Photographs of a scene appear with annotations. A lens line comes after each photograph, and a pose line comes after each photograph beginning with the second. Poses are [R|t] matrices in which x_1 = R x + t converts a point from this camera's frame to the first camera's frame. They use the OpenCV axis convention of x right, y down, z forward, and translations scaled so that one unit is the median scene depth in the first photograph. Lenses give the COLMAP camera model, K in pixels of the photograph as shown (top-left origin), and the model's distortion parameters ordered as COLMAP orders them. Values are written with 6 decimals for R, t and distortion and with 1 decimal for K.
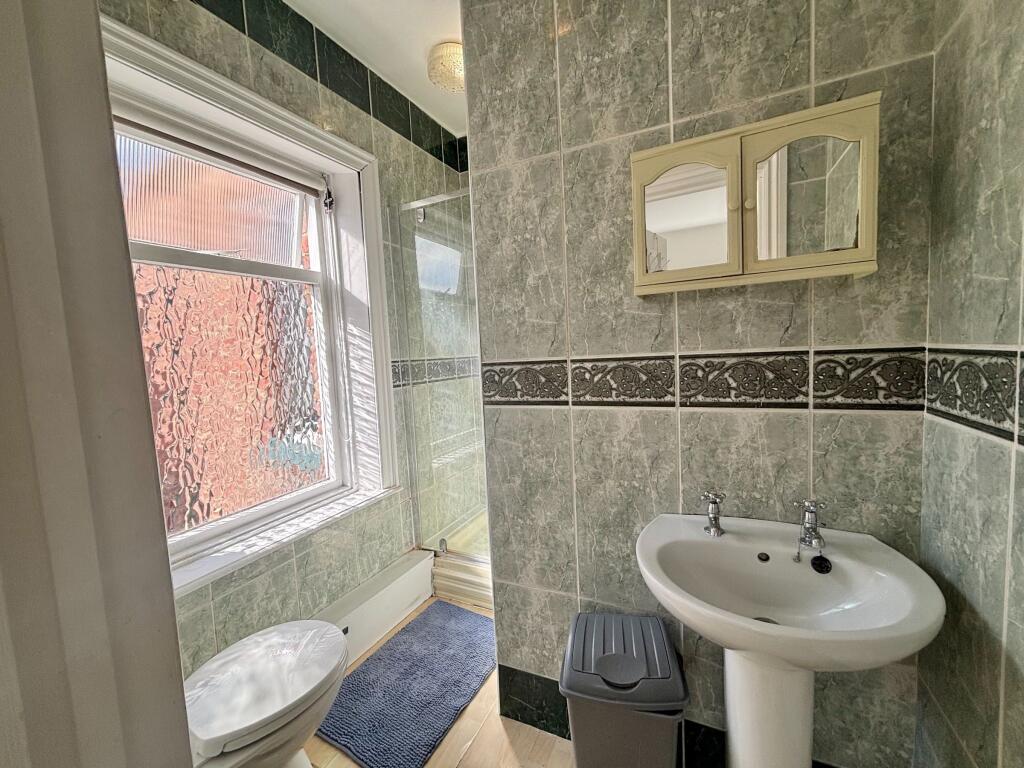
lens RADIAL K [[413.8, 0, 512.0], [0, 413.8, 384.0], [0, 0, 1]] dist [0.000076, -0.000249]
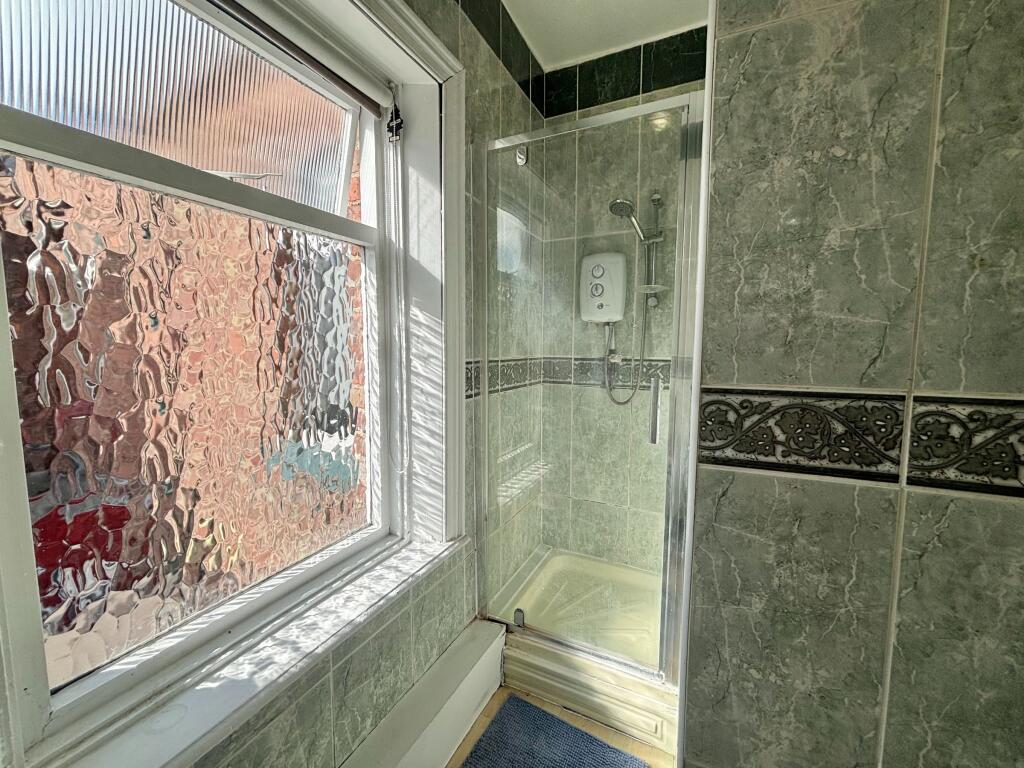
lens RADIAL K [[410.9, 0, 512.0], [0, 410.9, 384.0], [0, 0, 1]] dist [0.001282, 0.000033]
pose [[0.998490, 0.054304, 0.008294, -0.229156], [-0.054420, 0.998414, 0.014398, -0.034389], [-0.007499, -0.014828, 0.999862, 0.310788]]
